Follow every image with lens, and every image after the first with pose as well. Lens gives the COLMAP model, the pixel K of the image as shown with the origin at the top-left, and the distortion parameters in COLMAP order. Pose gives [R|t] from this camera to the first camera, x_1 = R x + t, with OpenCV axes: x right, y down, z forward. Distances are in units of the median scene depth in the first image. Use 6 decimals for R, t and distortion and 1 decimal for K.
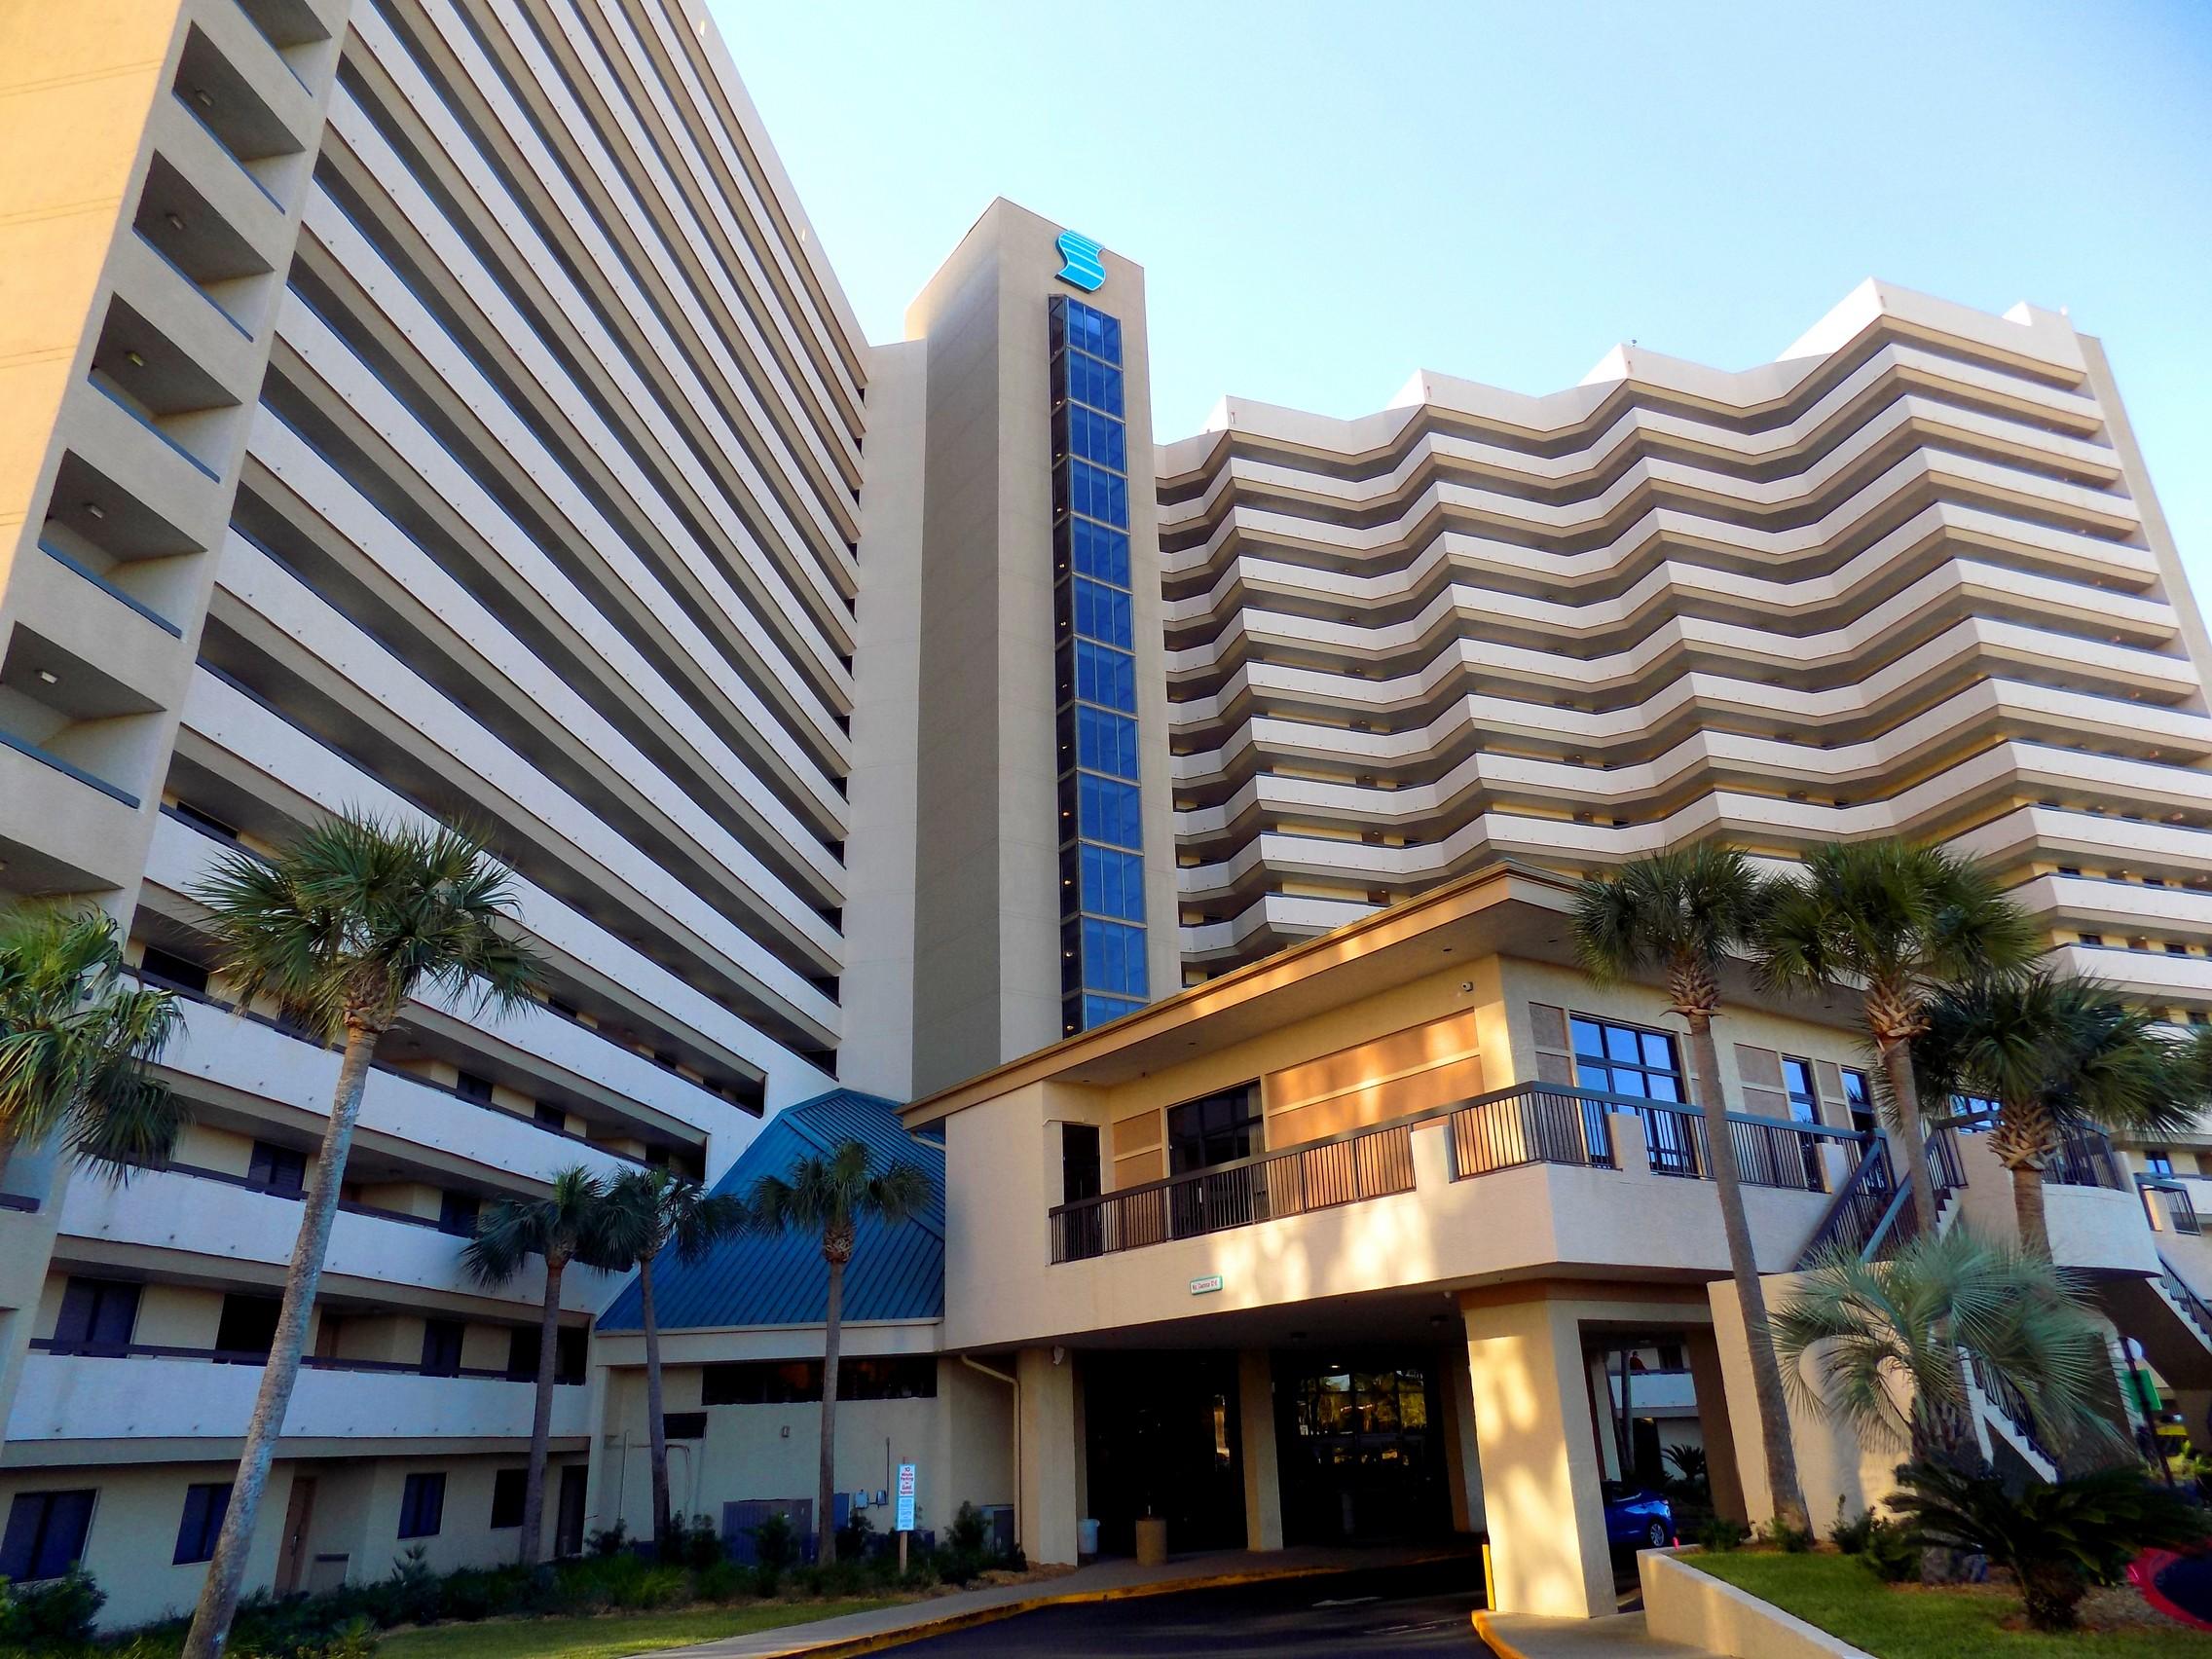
lens RADIAL K [[1476.7, 0, 1106.0], [0, 1476.7, 829.5], [0, 0, 1]] dist [-0.090834, 0.099308]
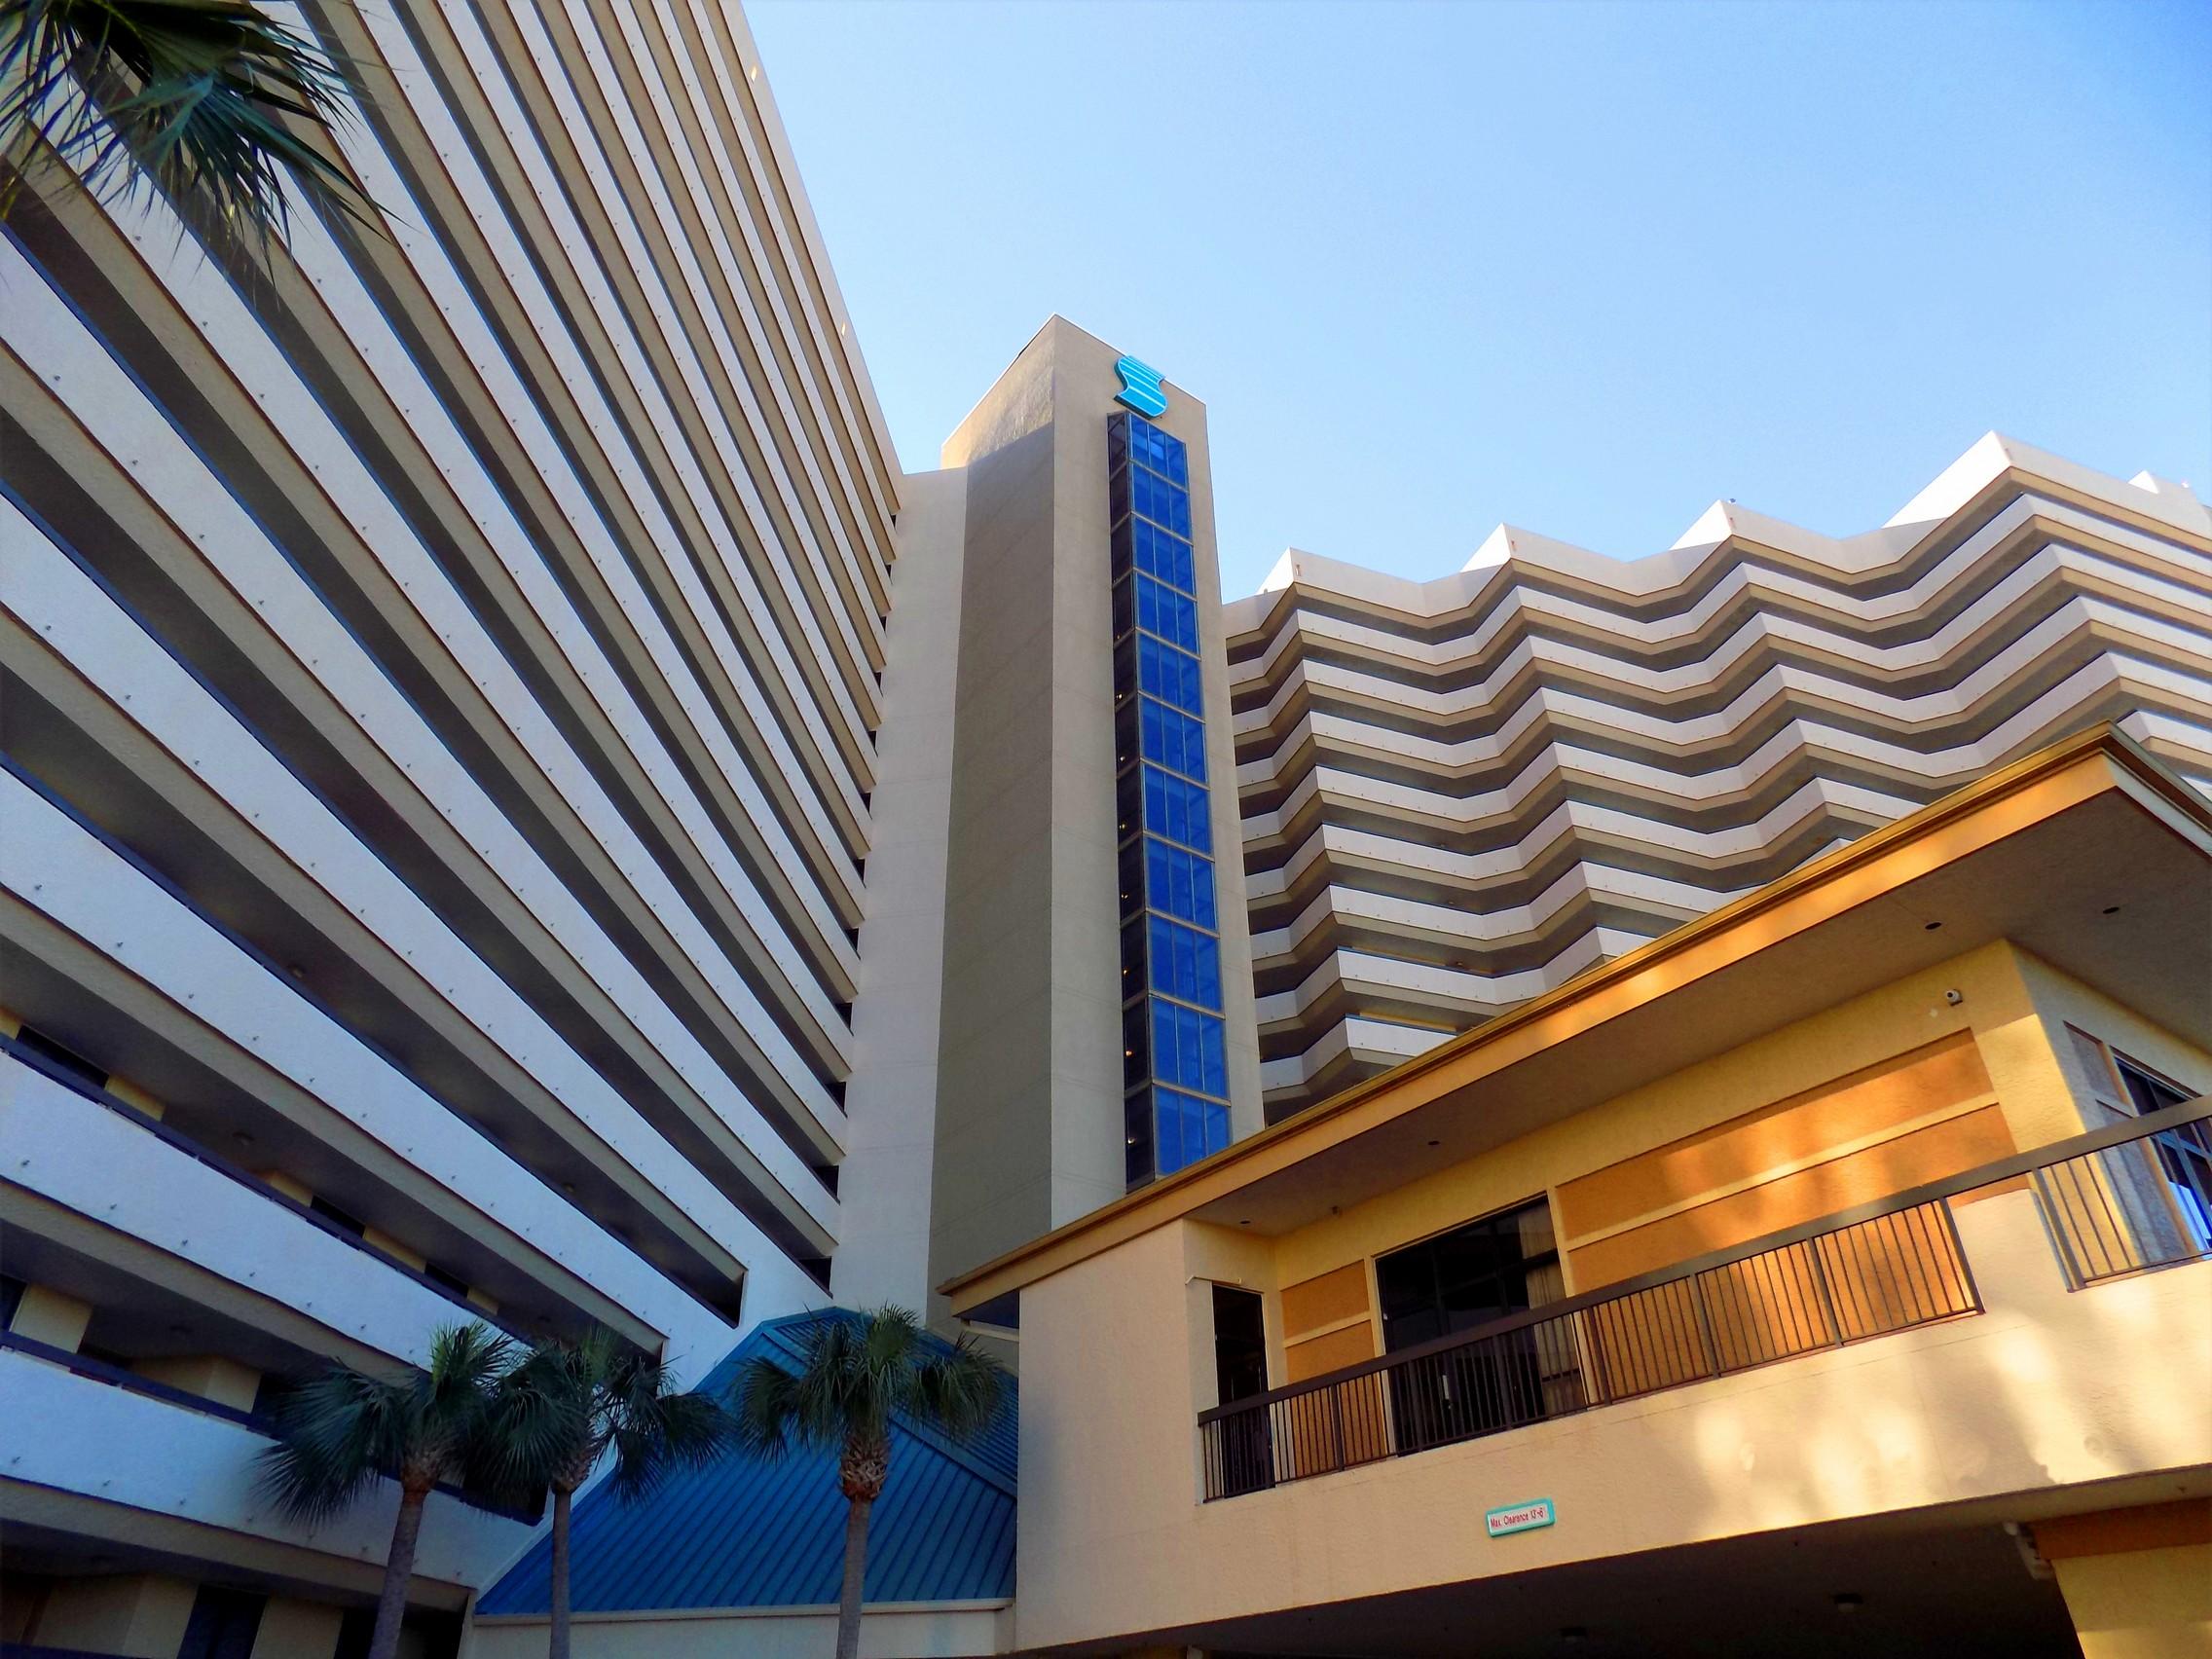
lens RADIAL K [[1476.7, 0, 1106.0], [0, 1476.7, 829.5], [0, 0, 1]] dist [-0.090834, 0.099308]
pose [[0.999477, 0.027584, 0.016881, -0.055439], [-0.023713, 0.980028, -0.197442, 0.076018], [-0.021990, 0.196938, 0.980169, 0.180361]]
